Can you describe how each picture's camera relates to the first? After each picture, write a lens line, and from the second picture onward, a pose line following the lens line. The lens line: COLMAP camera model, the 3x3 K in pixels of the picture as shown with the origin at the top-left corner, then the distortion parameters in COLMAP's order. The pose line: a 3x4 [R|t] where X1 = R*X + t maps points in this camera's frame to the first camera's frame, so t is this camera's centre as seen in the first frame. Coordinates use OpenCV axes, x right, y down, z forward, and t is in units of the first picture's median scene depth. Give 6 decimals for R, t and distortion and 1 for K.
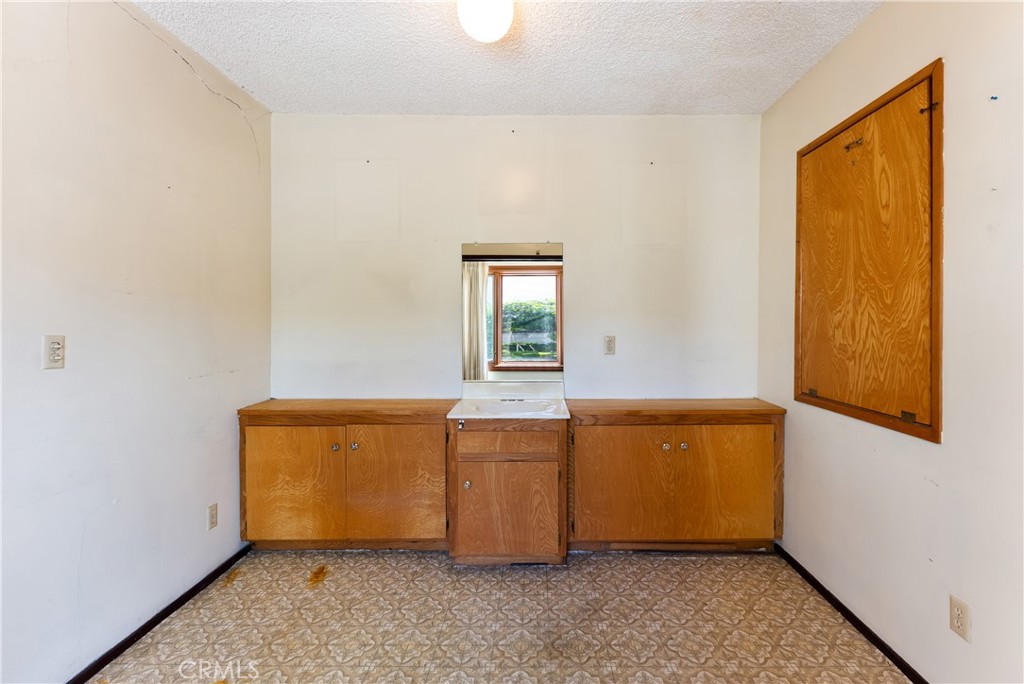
lens RADIAL K [[448.8, 0, 530.5], [0, 448.8, 324.4], [0, 0, 1]] dist [-0.001391, -0.001148]
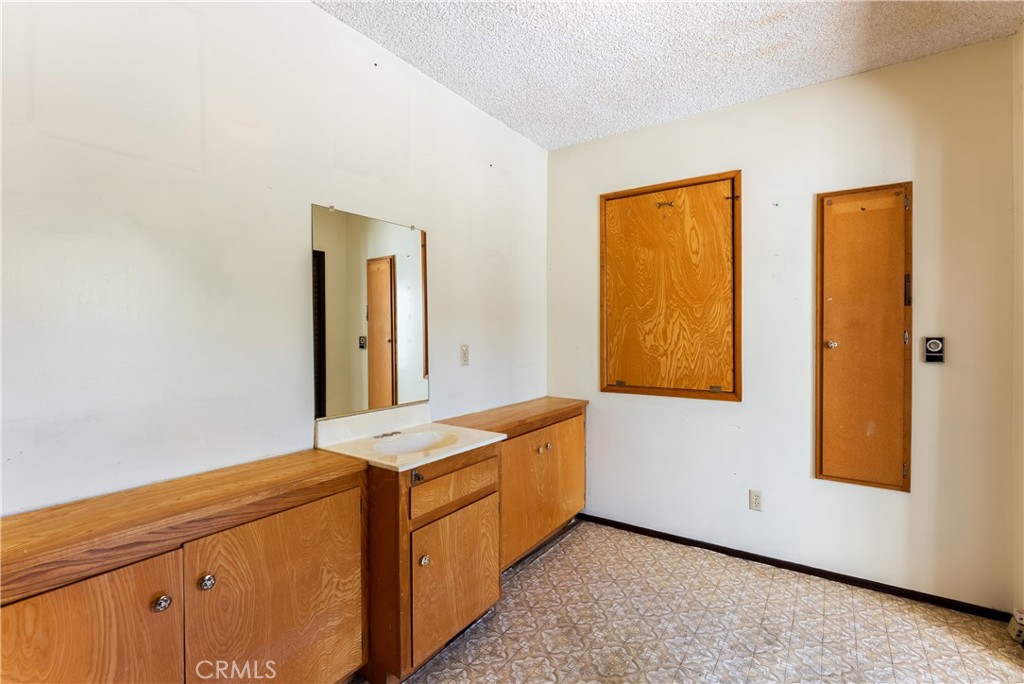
lens RADIAL K [[475.6, 0, 512.3], [0, 475.6, 339.2], [0, 0, 1]] dist [0.004676, -0.000779]
pose [[0.555988, -0.009511, 0.831136, -0.804458], [0.006466, 0.999954, 0.007117, 0.011845], [-0.831165, 0.001417, 0.556024, 0.564235]]
